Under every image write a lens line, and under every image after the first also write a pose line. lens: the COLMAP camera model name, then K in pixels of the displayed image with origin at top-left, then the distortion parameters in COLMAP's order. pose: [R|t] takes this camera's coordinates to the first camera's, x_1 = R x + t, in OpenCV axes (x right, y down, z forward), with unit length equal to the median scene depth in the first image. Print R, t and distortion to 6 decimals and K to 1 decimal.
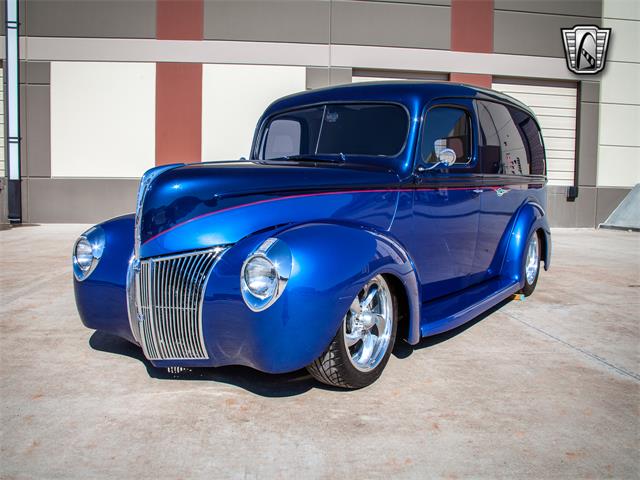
lens RADIAL K [[578.8, 0, 320.0], [0, 578.8, 240.0], [0, 0, 1]] dist [-0.162415, 0.120933]
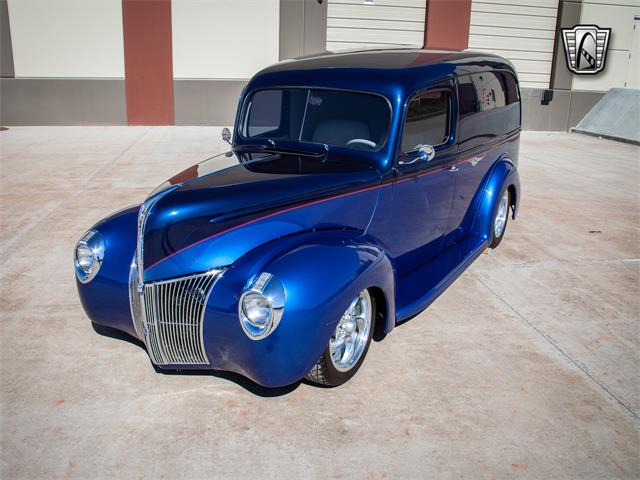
lens RADIAL K [[578.8, 0, 320.0], [0, 578.8, 240.0], [0, 0, 1]] dist [-0.162415, 0.120933]
pose [[0.998766, -0.001818, 0.049620, -0.030554], [-0.008810, 0.976987, 0.213118, -0.262044], [-0.048866, -0.213292, 0.975766, -0.058752]]
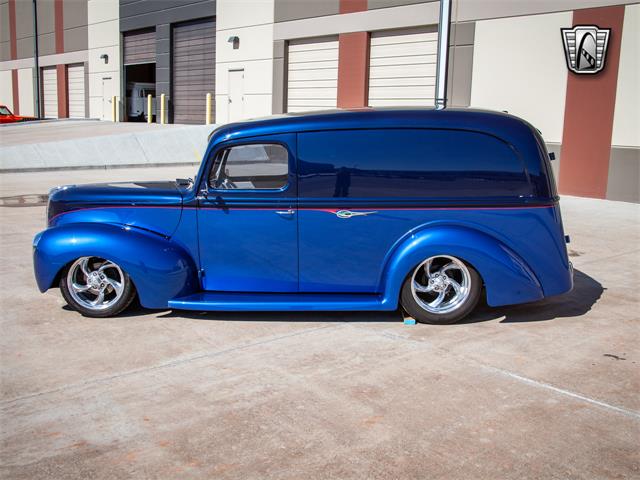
lens RADIAL K [[684.1, 0, 320.0], [0, 684.1, 240.0], [0, 0, 1]] dist [-0.131811, 0.170514]
pose [[0.575981, 0.148279, -0.803903, 2.150792], [-0.084458, 0.988943, 0.121897, -0.304430], [0.813088, -0.002315, 0.582135, 0.335352]]
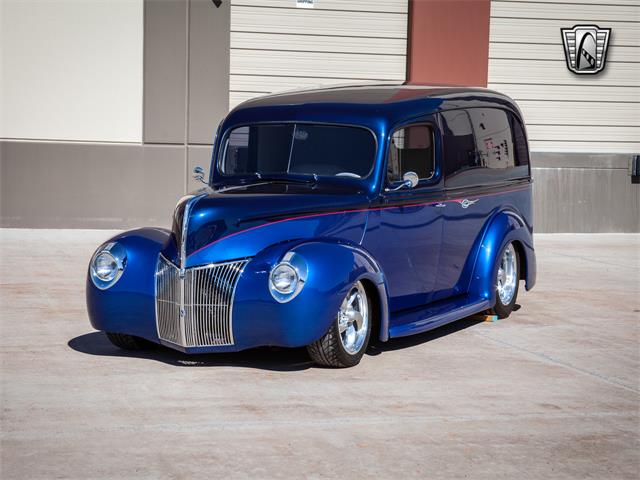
lens RADIAL K [[1517.5, 0, 320.0], [0, 1517.5, 240.0], [0, 0, 1]] dist [0.382901, 0.017181]
pose [[0.986743, -0.001497, 0.162282, -0.538253], [0.003526, 0.999919, -0.012214, 0.011317], [-0.162251, 0.012625, 0.986669, -2.351610]]
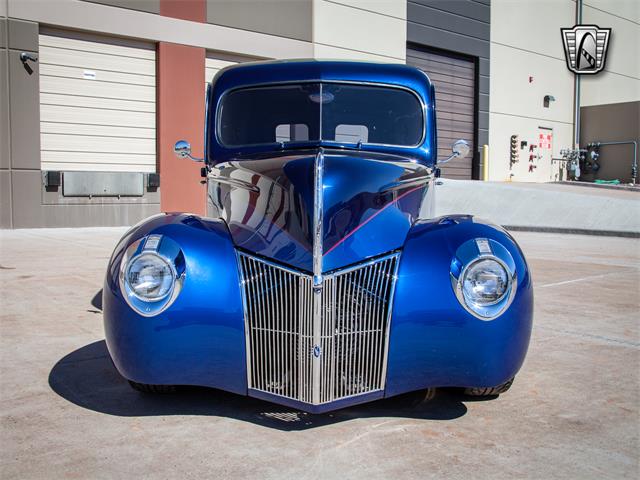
lens RADIAL K [[684.1, 0, 320.0], [0, 684.1, 240.0], [0, 0, 1]] dist [-0.131811, 0.170514]
pose [[0.836490, -0.047448, 0.545924, -0.756603], [0.047704, 0.998767, 0.013711, -0.023029], [-0.545902, 0.014574, 0.837722, 0.219148]]
